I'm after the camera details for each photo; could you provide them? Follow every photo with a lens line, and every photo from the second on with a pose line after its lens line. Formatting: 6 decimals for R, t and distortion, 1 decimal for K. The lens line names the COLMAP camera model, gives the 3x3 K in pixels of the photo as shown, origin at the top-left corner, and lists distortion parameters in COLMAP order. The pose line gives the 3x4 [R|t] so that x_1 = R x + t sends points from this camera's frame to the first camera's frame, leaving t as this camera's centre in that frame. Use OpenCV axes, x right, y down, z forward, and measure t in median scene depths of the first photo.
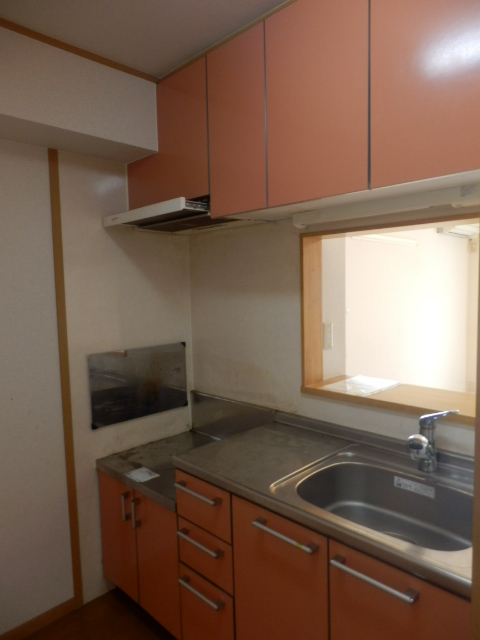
lens RADIAL K [[449.4, 0, 240.0], [0, 449.4, 320.0], [0, 0, 1]] dist [0.004897, 0.004876]
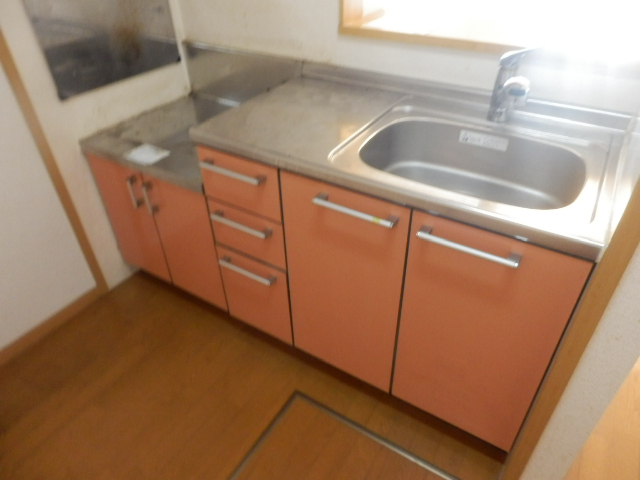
lens RADIAL K [[449.4, 0, 319.3], [0, 449.4, 235.1], [0, 0, 1]] dist [0.004897, 0.004876]
pose [[0.974667, -0.127538, 0.183737, -0.088797], [0.011710, 0.849460, 0.527523, 0.051372], [-0.223356, -0.512008, 0.829434, 0.207539]]
